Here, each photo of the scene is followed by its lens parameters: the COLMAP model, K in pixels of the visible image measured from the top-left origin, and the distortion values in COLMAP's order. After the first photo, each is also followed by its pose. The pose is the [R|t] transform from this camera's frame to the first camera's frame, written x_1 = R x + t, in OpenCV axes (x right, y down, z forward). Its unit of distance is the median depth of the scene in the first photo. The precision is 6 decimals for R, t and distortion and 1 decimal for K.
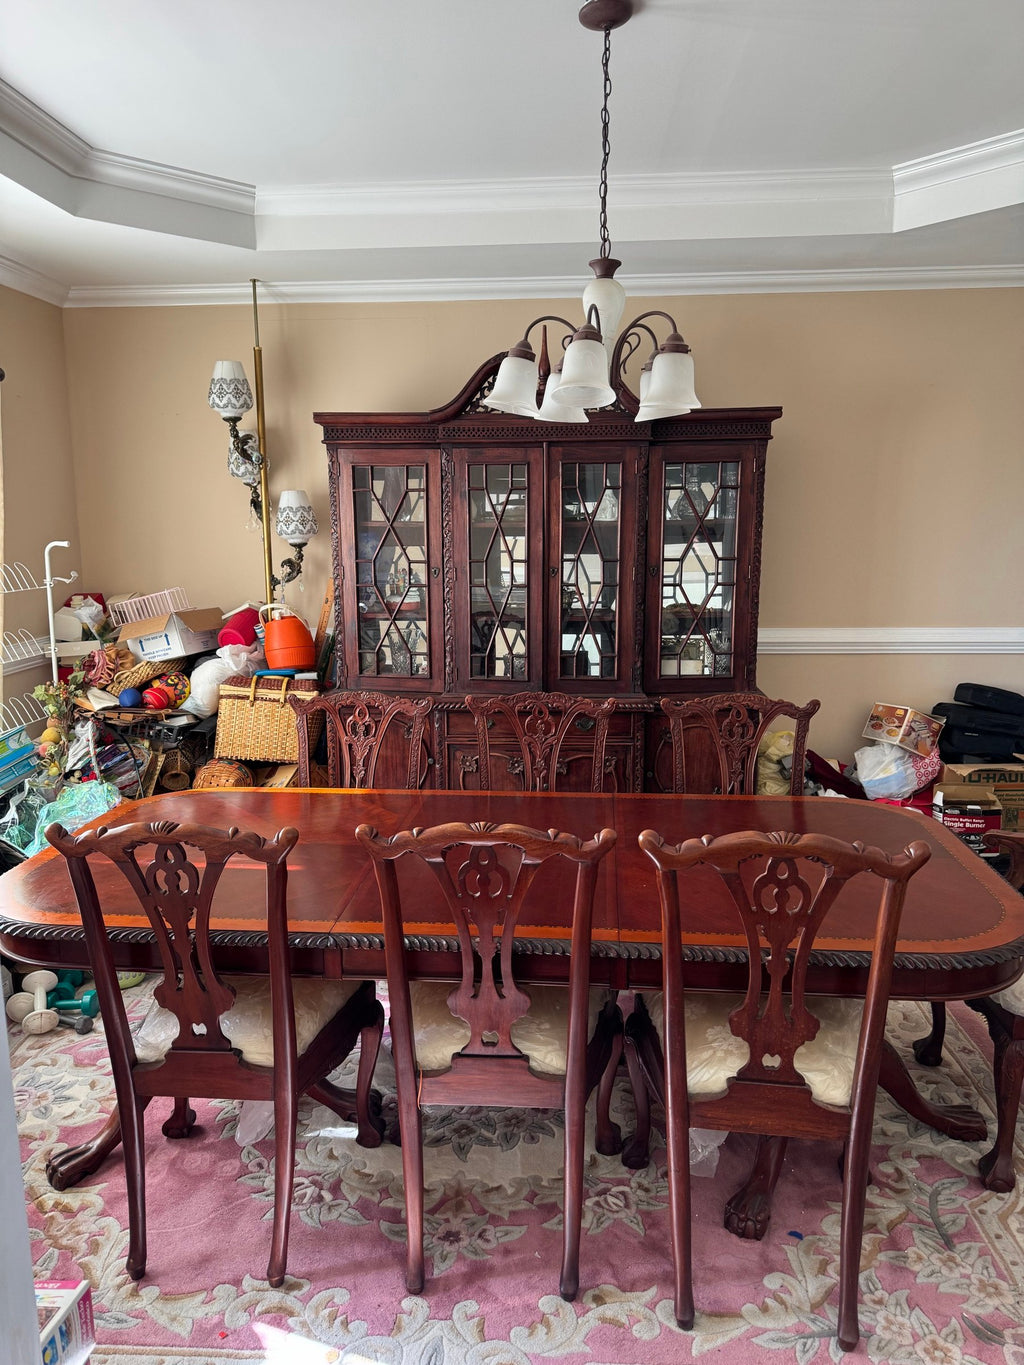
lens RADIAL K [[949.2, 0, 512.0], [0, 949.2, 682.5], [0, 0, 1]] dist [0.127840, -0.041048]
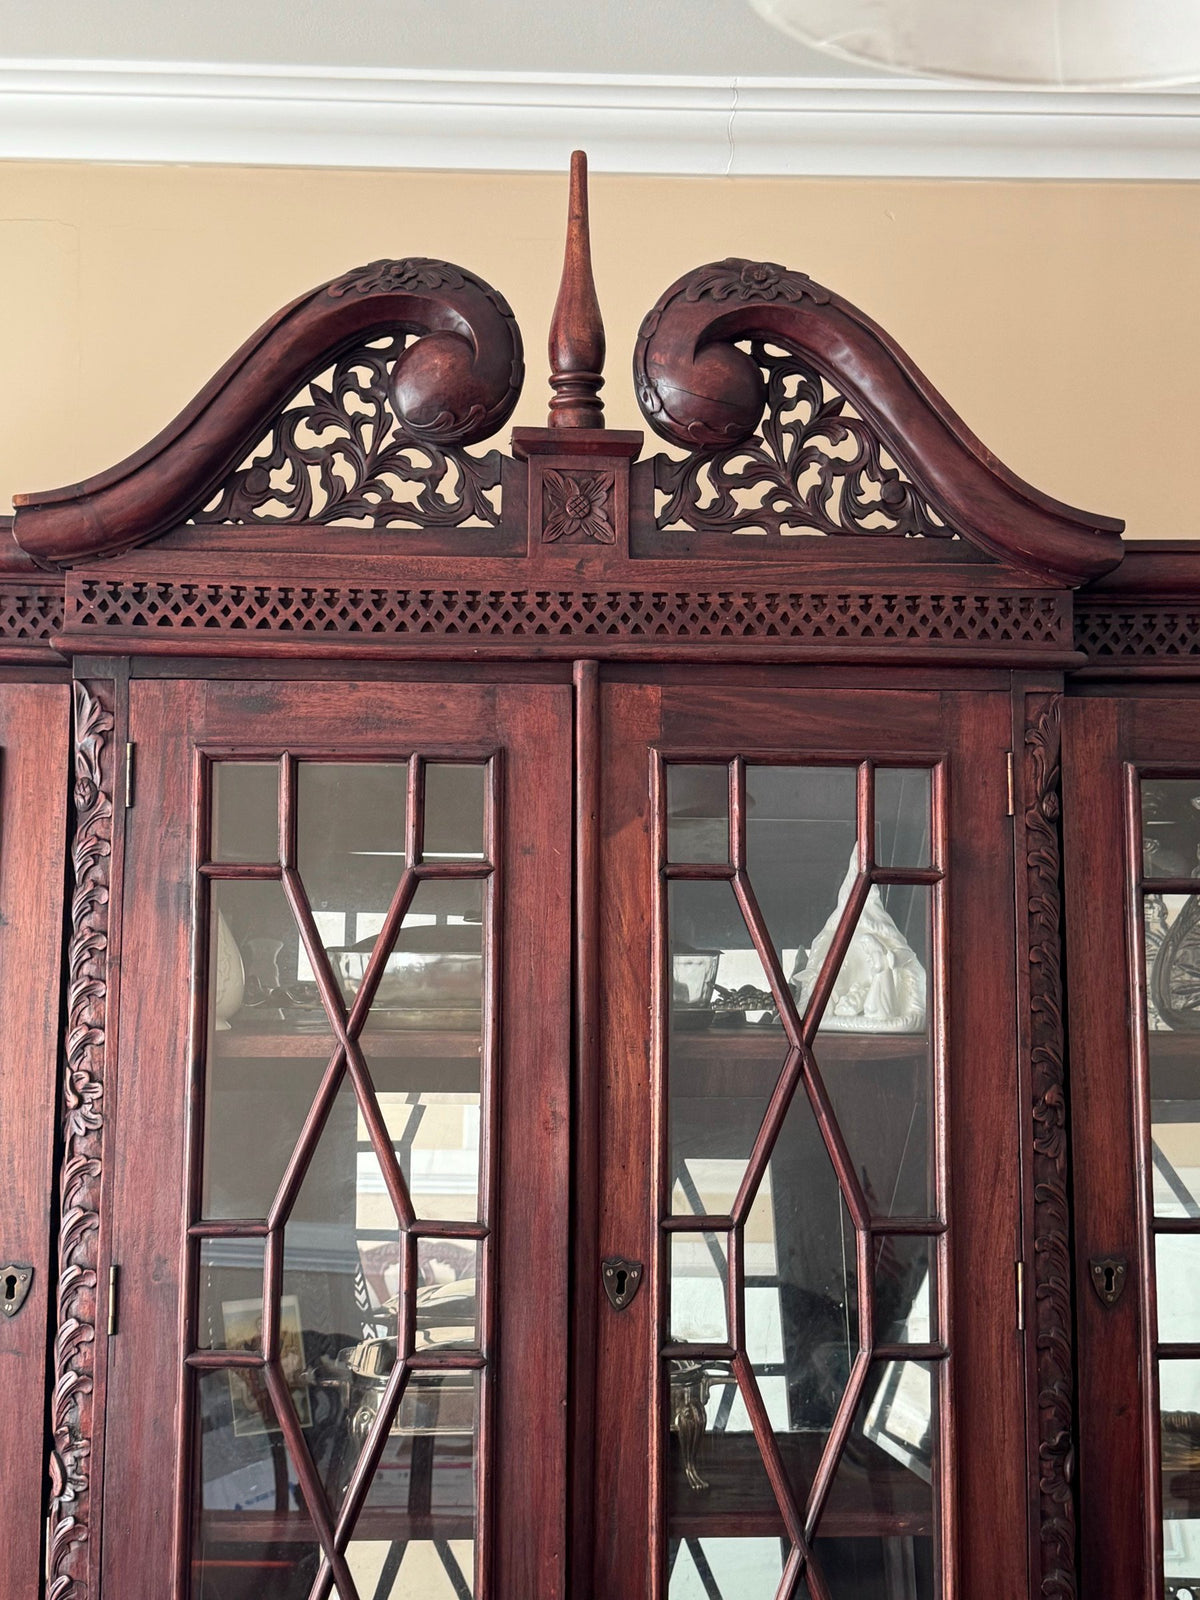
lens RADIAL K [[2031.4, 0, 593.7], [0, 2031.4, 812.4], [0, 0, 1]] dist [0.191054, -0.457482]
pose [[0.994891, 0.018909, 0.099166, -0.006217], [0.007813, 0.964932, -0.262382, -0.097822], [-0.100650, 0.261816, 0.959855, 0.557968]]
